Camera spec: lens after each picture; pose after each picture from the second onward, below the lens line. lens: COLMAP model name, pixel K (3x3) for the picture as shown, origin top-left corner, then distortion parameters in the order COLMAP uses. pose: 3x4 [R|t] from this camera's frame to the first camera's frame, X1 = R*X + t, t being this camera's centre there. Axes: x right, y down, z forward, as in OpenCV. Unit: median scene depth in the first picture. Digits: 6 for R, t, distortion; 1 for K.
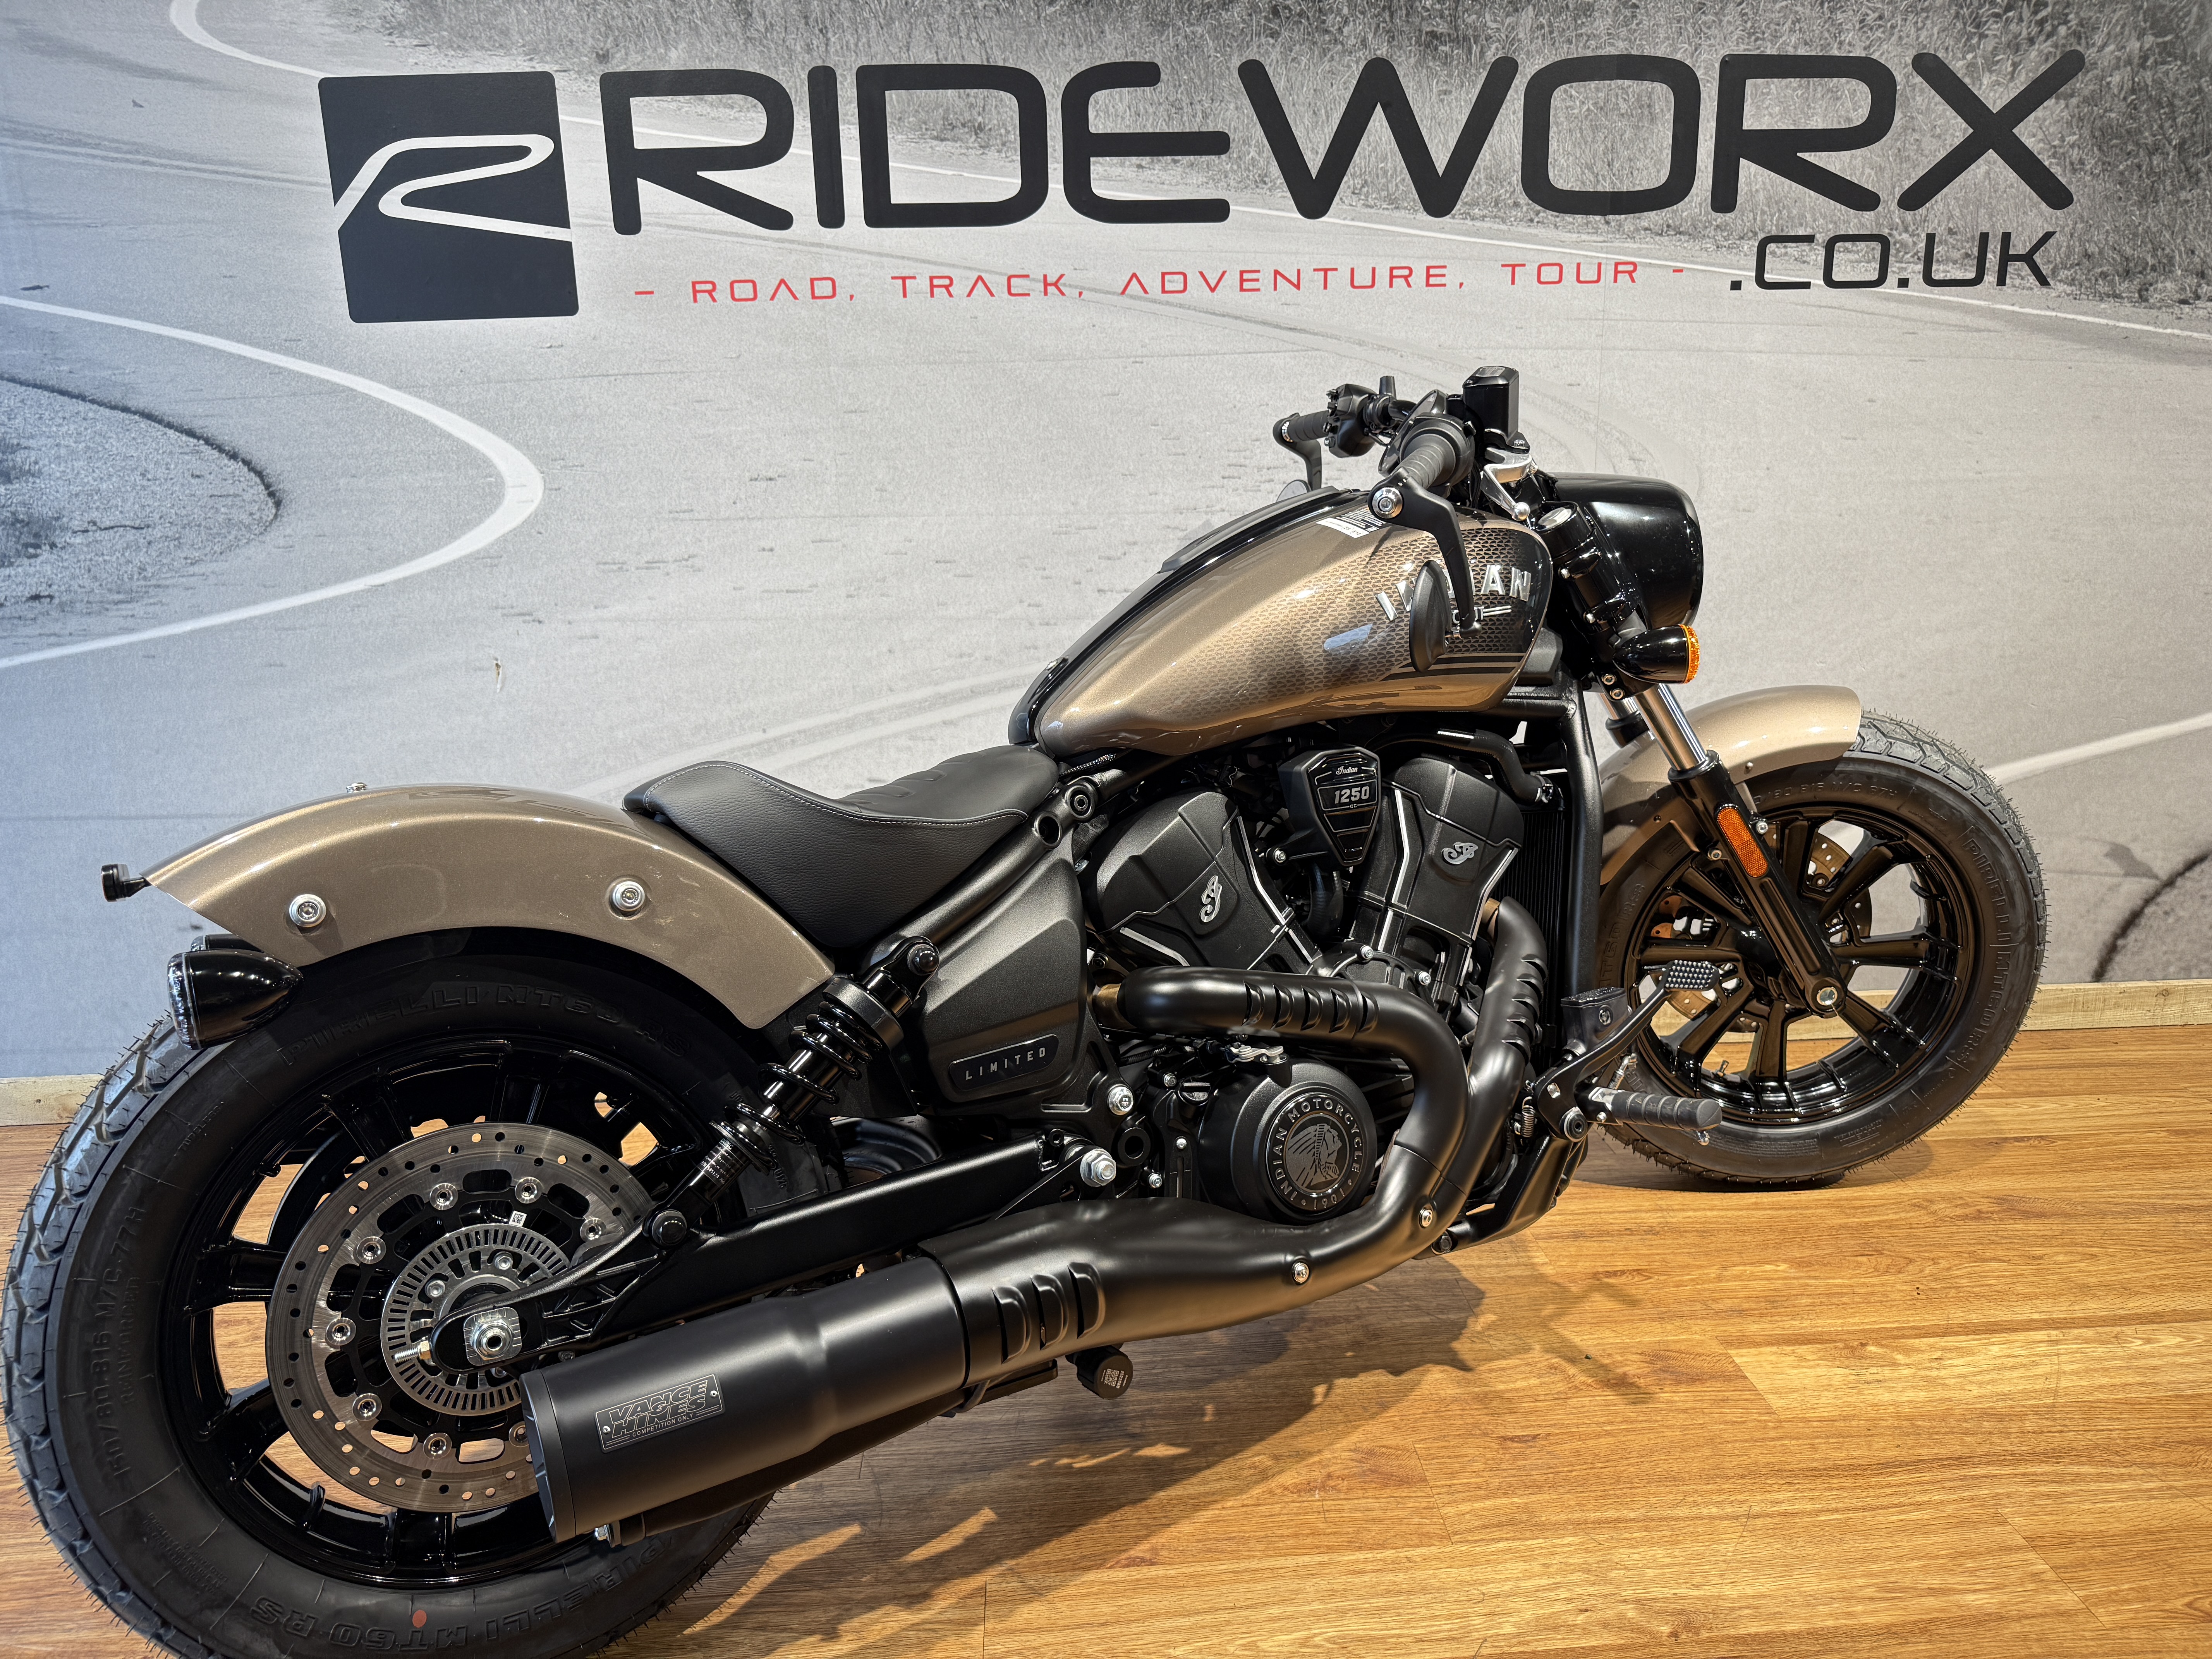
lens RADIAL K [[1560.3, 0, 1114.7], [0, 1560.3, 822.6], [0, 0, 1]] dist [0.004234, -0.007358]
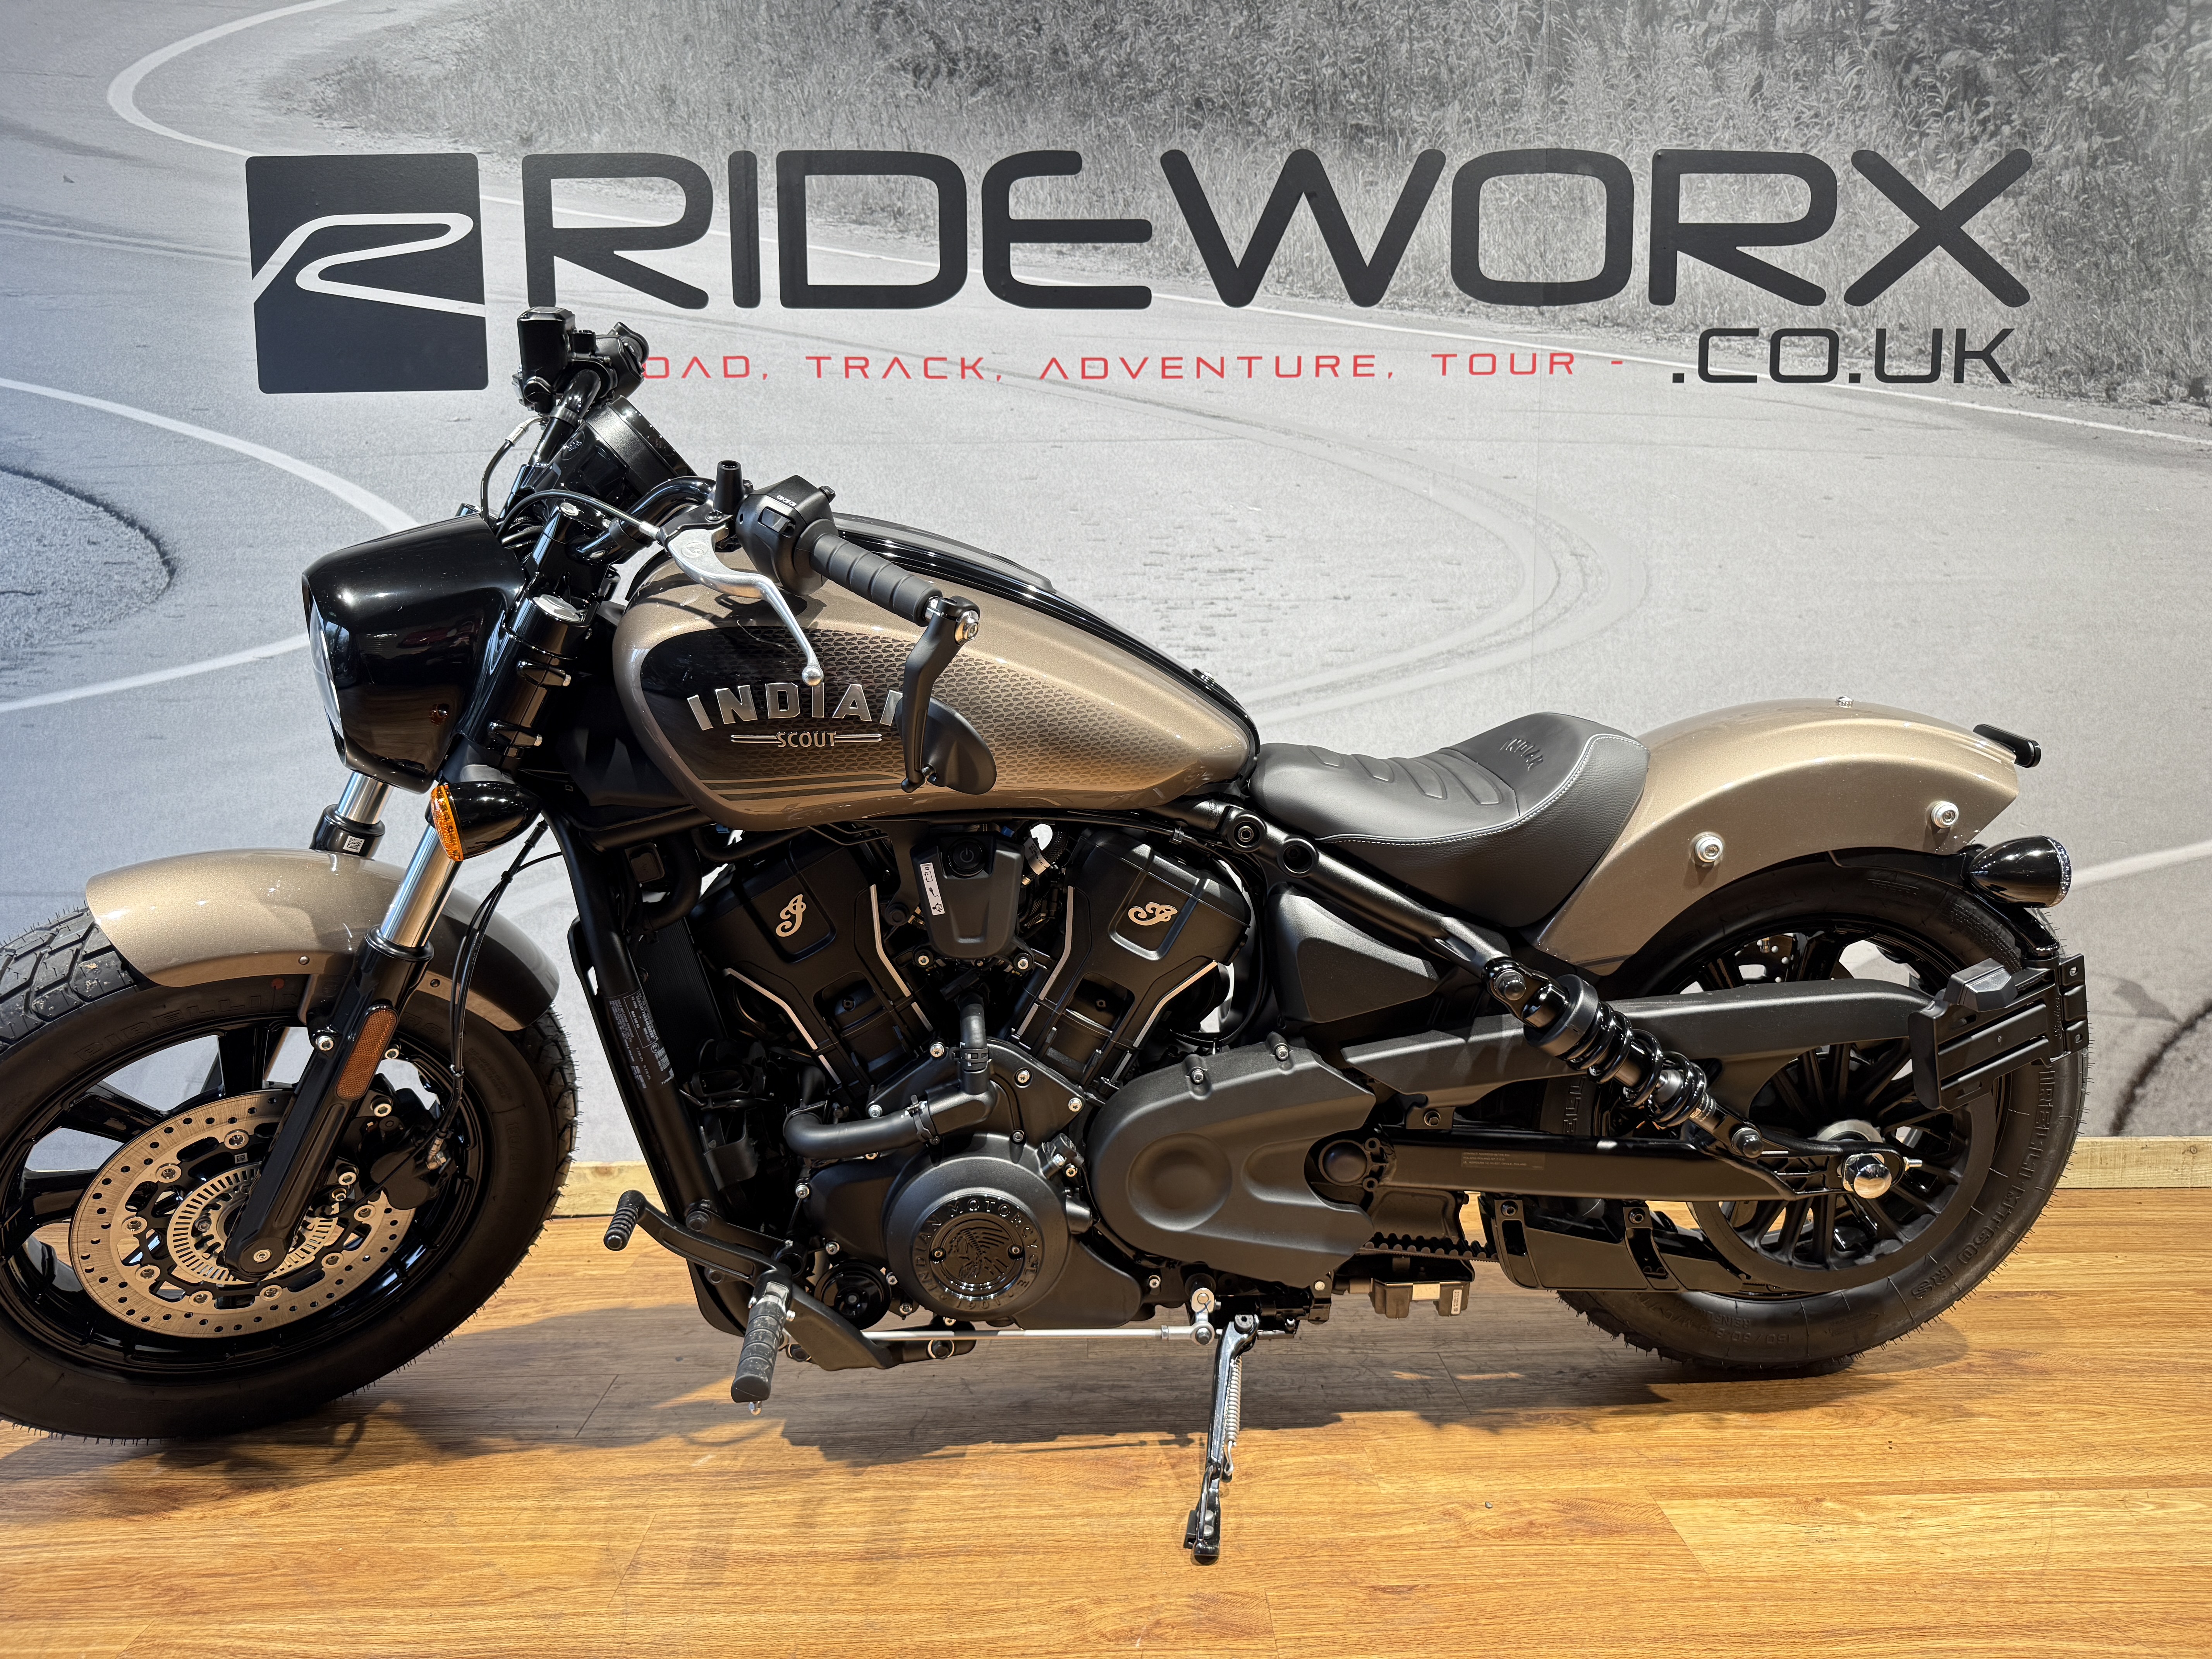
lens RADIAL K [[1560.3, 0, 1110.2], [0, 1560.3, 827.9], [0, 0, 1]] dist [0.004234, -0.007358]
pose [[0.999203, 0.020537, -0.034221, 0.087504], [-0.025128, 0.989882, -0.139647, 0.075941], [0.031006, 0.140396, 0.989610, 0.074545]]
